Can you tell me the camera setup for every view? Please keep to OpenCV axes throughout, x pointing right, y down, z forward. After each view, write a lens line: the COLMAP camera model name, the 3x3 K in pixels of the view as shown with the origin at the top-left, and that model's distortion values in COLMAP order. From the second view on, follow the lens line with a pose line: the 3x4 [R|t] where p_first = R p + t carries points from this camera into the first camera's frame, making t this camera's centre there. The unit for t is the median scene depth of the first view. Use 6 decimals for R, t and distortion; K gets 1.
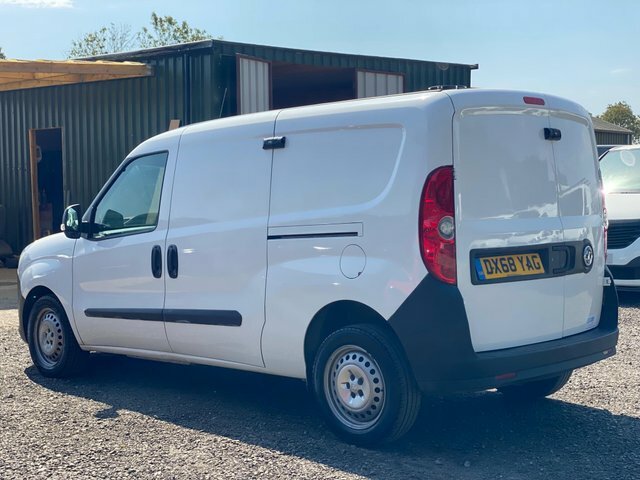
lens RADIAL K [[970.0, 0, 320.0], [0, 970.0, 240.0], [0, 0, 1]] dist [0.123176, -0.025526]
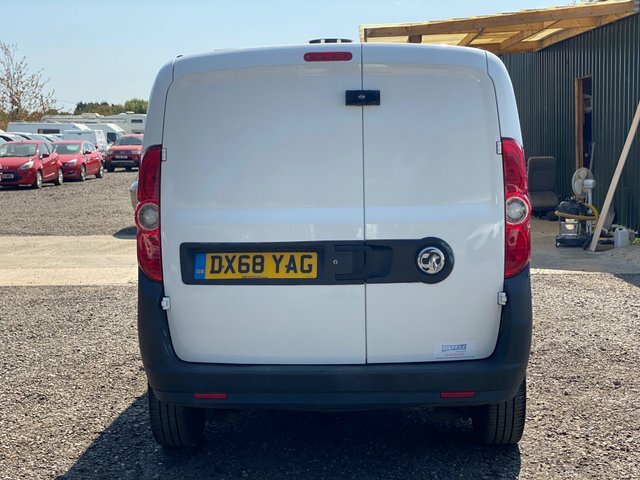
lens RADIAL K [[970.0, 0, 320.0], [0, 970.0, 240.0], [0, 0, 1]] dist [0.123176, -0.025526]
pose [[0.669547, 0.081873, -0.738244, 0.816618], [-0.022366, 0.995678, 0.090138, -0.068367], [0.742433, -0.043840, 0.668485, 0.486024]]
